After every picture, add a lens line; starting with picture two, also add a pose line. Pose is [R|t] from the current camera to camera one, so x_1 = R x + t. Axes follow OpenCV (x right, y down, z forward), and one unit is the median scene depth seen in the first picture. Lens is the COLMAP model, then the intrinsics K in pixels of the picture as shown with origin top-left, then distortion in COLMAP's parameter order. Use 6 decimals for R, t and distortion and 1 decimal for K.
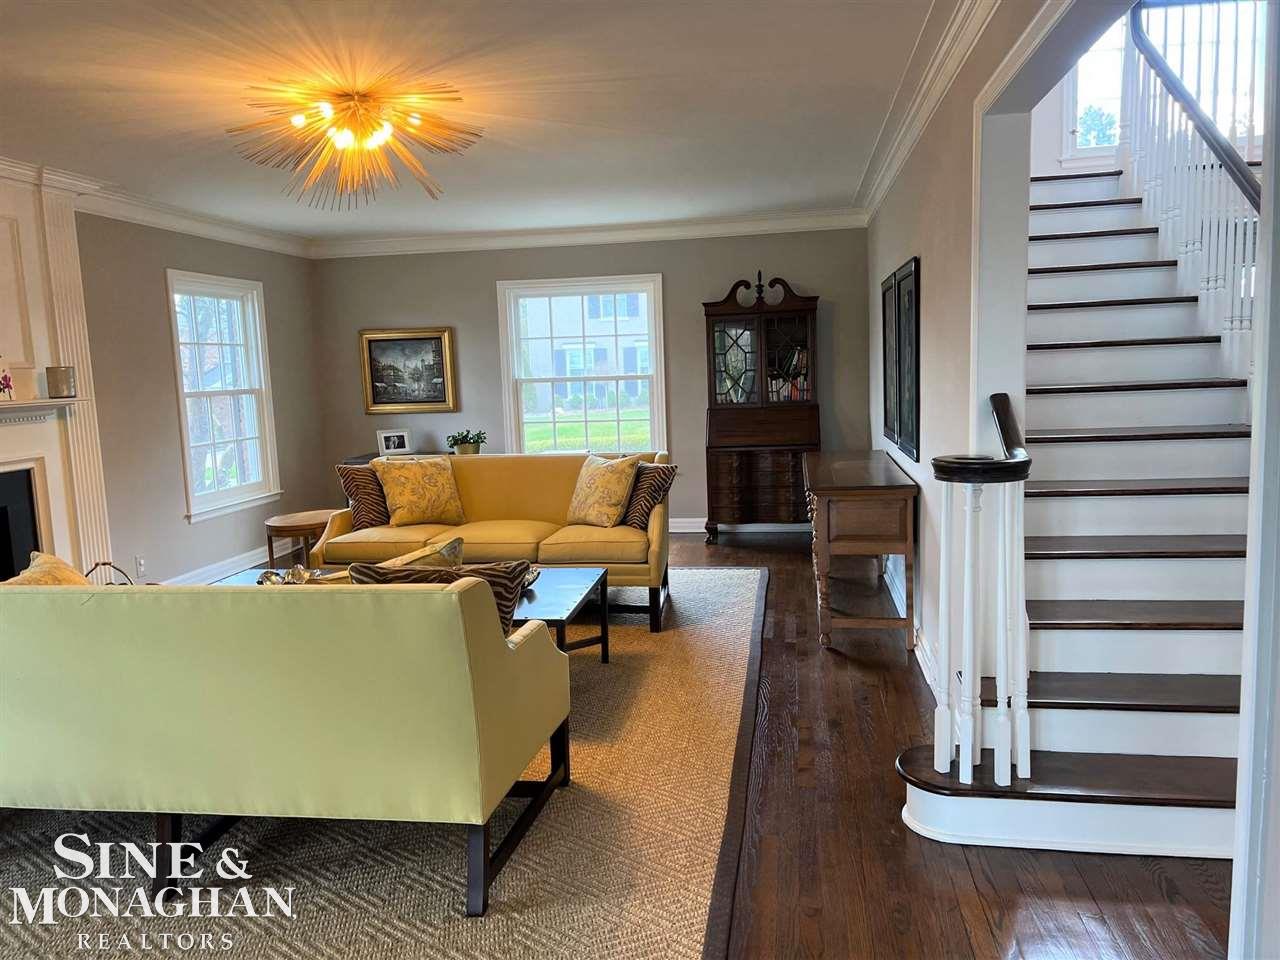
lens RADIAL K [[958.8, 0, 643.3], [0, 958.8, 480.5], [0, 0, 1]] dist [0.023456, -0.016647]
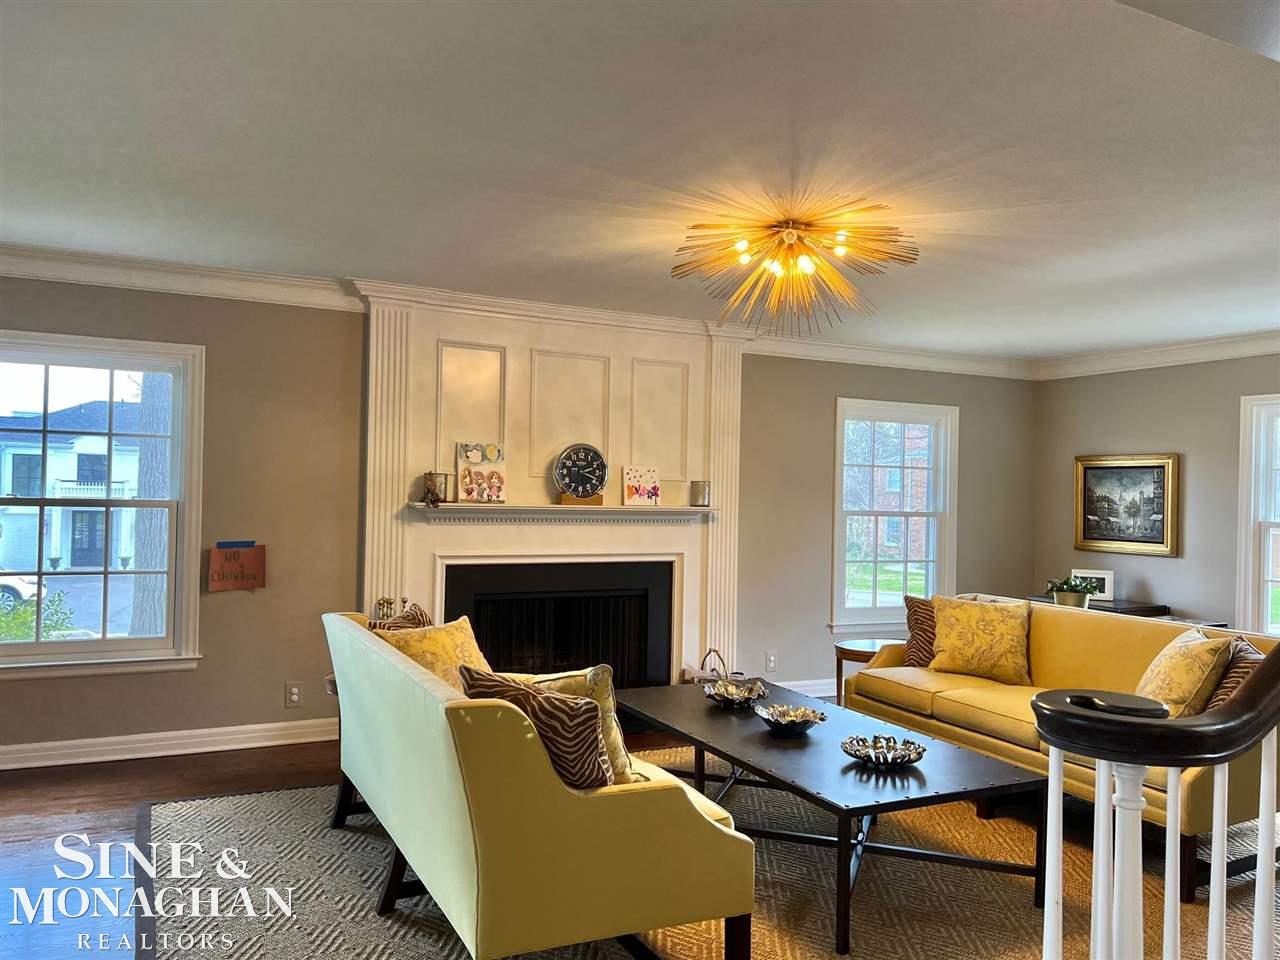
lens RADIAL K [[958.8, 0, 631.3], [0, 958.8, 483.4], [0, 0, 1]] dist [0.023456, -0.016647]
pose [[0.561607, 0.041294, -0.826373, 0.276280], [-0.144041, 0.988383, -0.048501, -0.035426], [0.814770, 0.146270, 0.561030, 0.206749]]
